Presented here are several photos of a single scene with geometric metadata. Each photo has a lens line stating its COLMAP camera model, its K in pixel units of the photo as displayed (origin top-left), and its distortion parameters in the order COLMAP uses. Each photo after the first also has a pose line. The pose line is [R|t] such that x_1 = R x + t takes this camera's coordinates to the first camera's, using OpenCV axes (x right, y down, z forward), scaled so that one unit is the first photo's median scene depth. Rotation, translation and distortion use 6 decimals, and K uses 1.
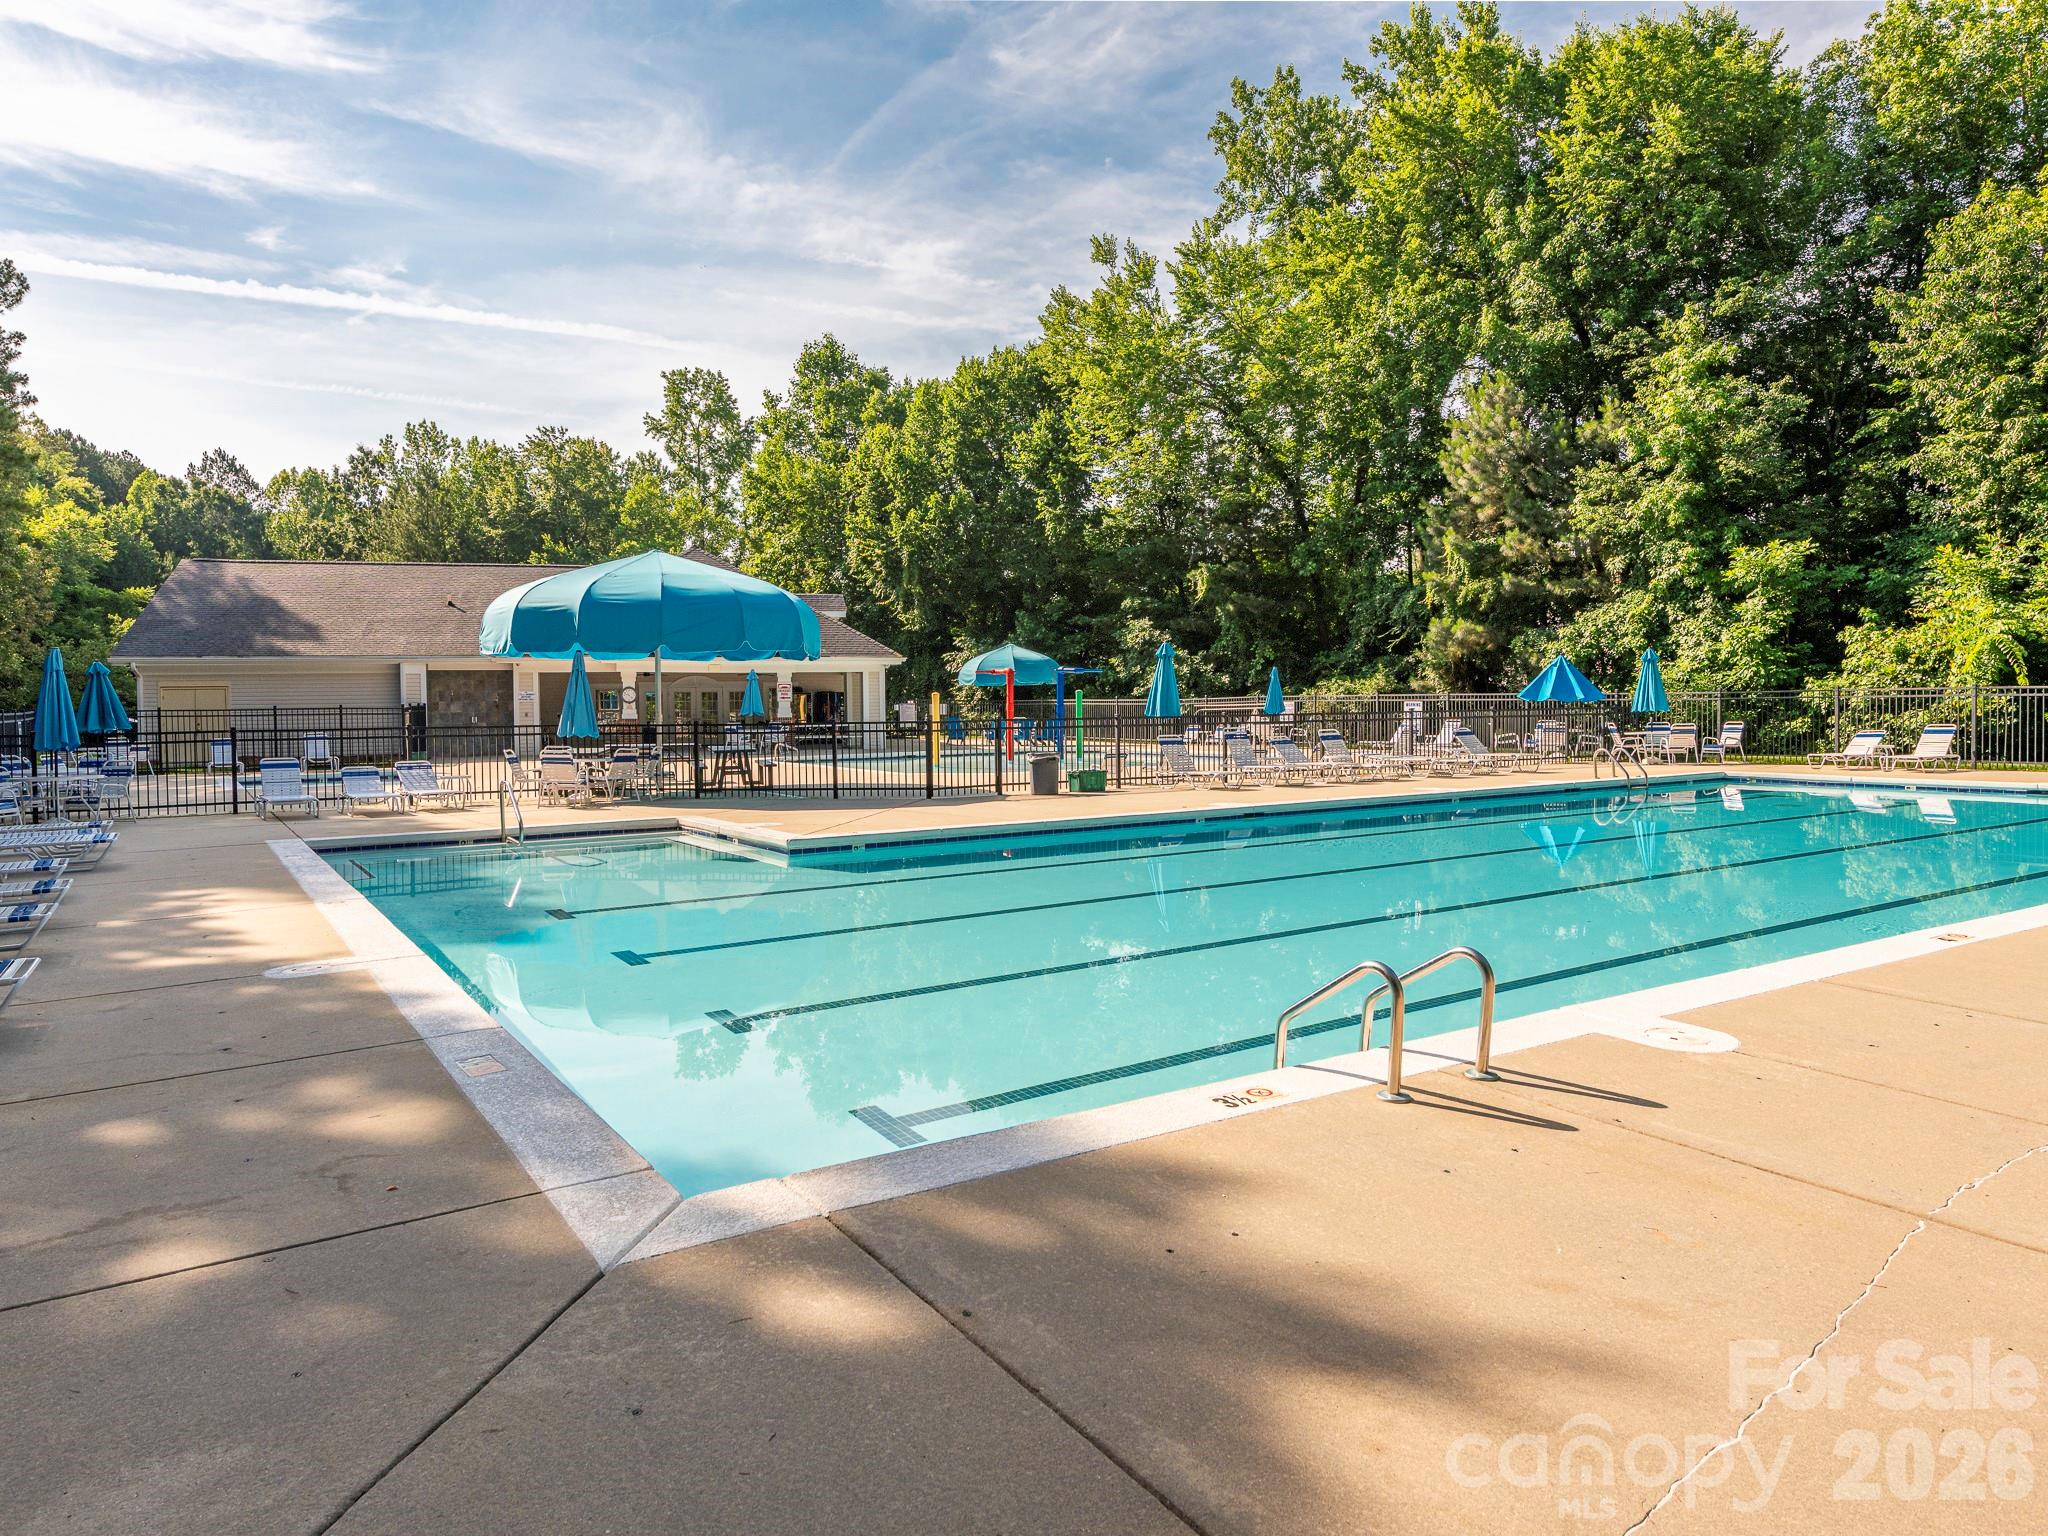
lens RADIAL K [[1247.6, 0, 1024.0], [0, 1247.6, 768.0], [0, 0, 1]] dist [0.003474, 0.000805]
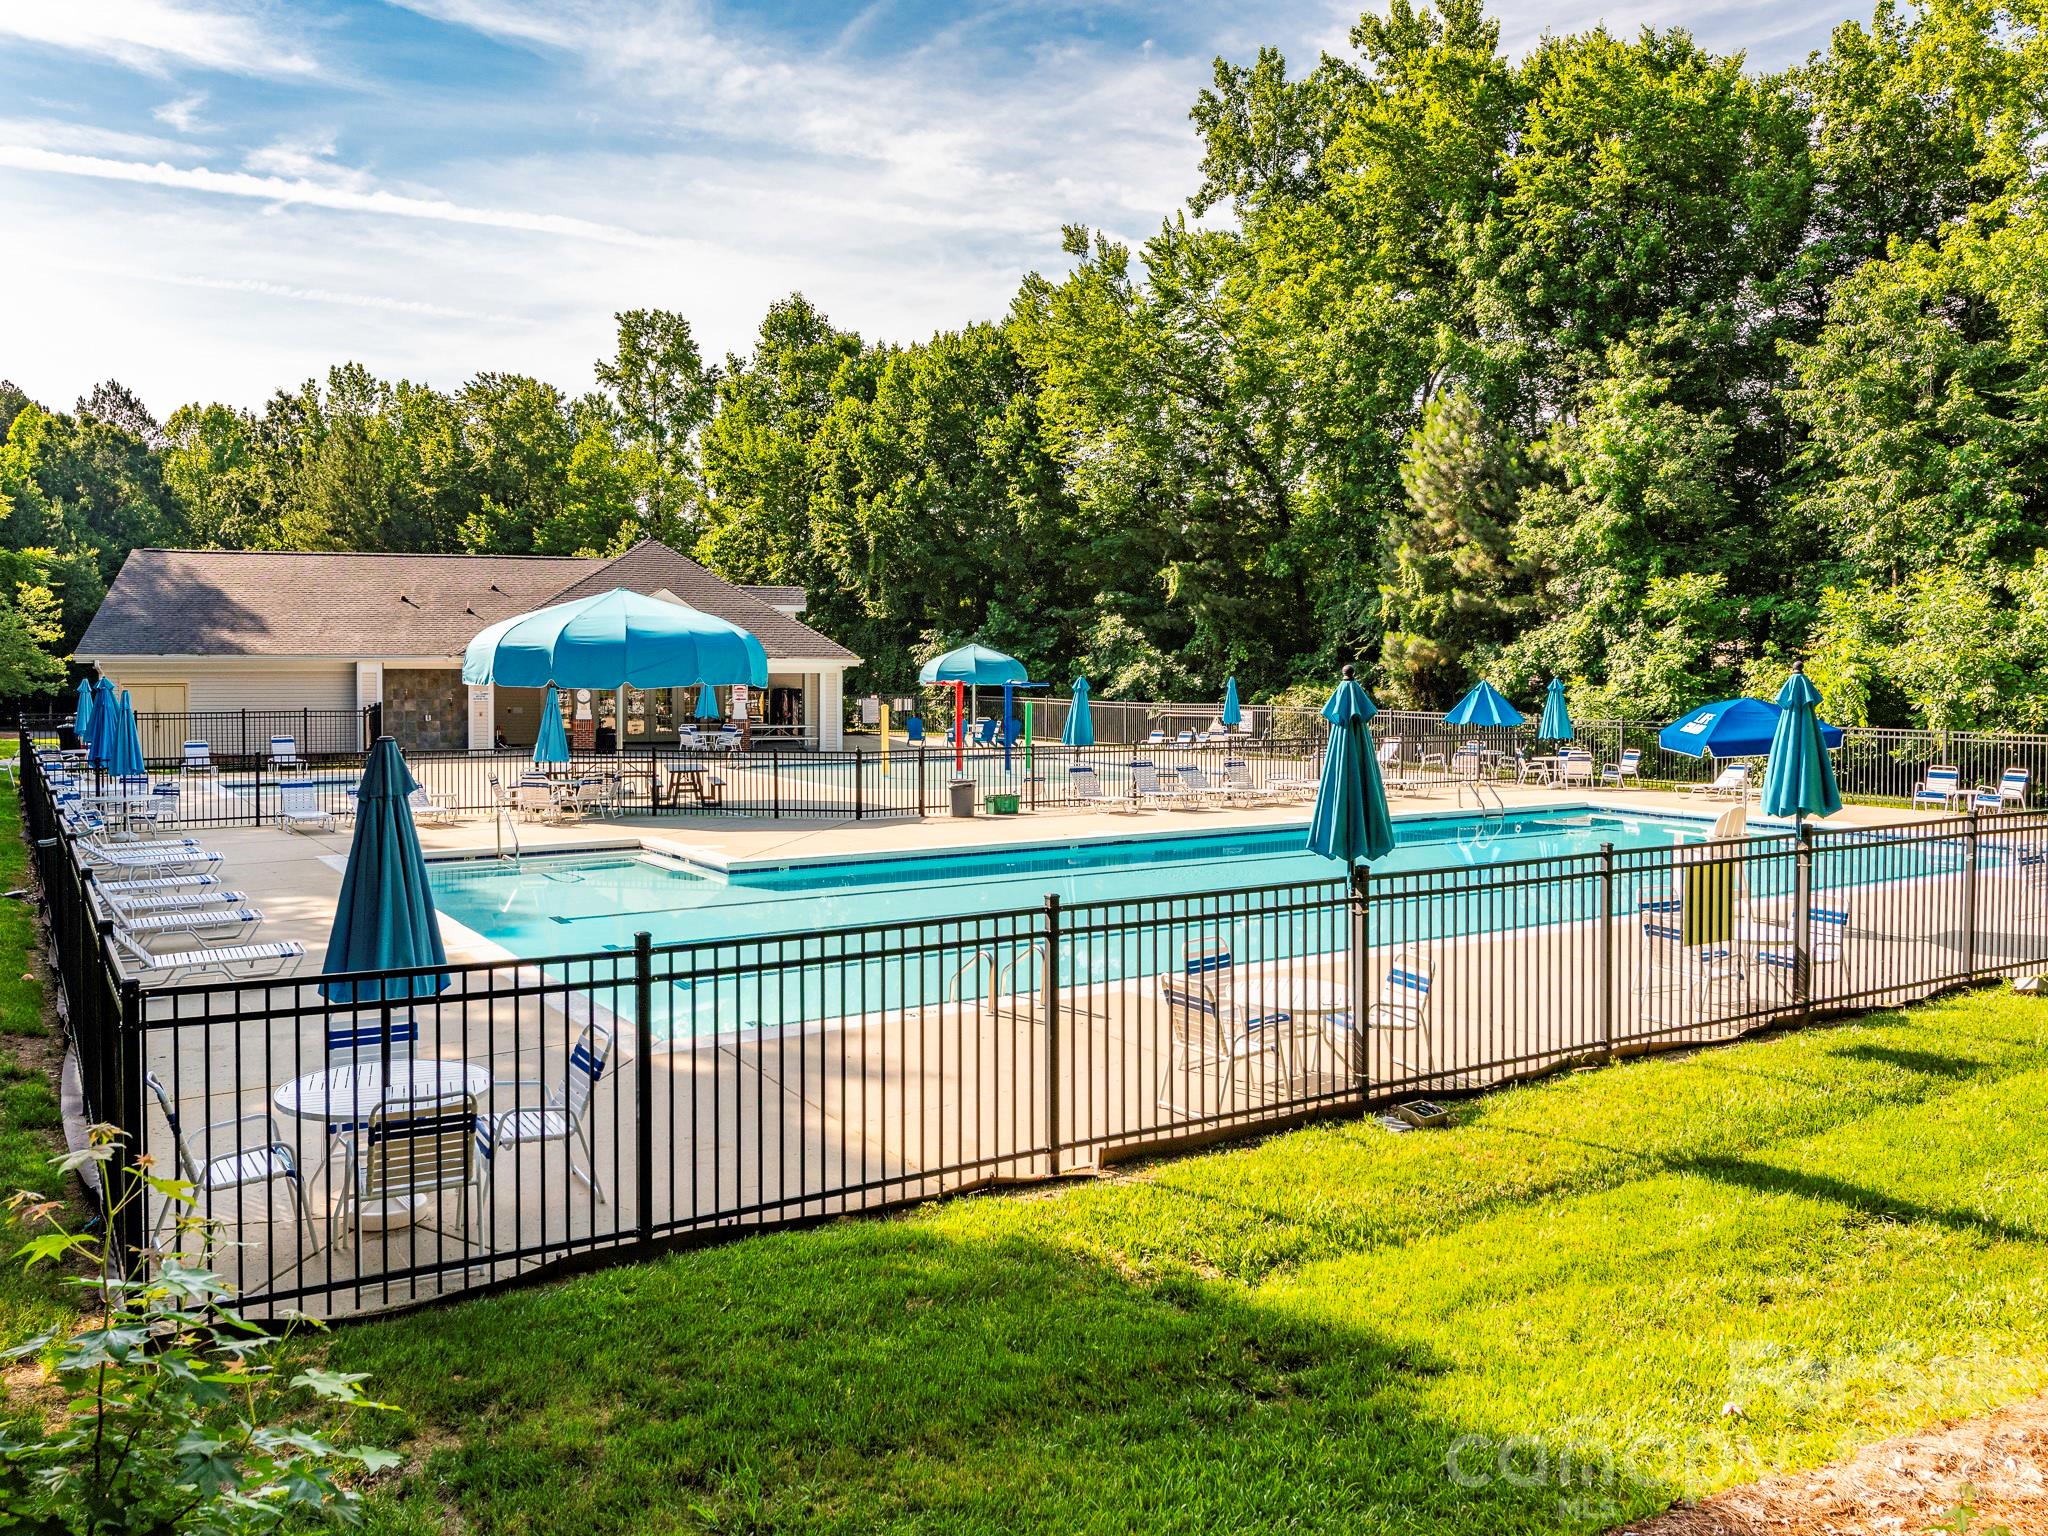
lens RADIAL K [[1462.2, 0, 1022.4], [0, 1462.2, 743.7], [0, 0, 1]] dist [0.003569, 0.001222]
pose [[0.999892, 0.014049, -0.004203, 0.033662], [-0.014063, 0.999896, -0.003268, -0.018181], [0.004157, 0.003327, 0.999986, -0.142887]]
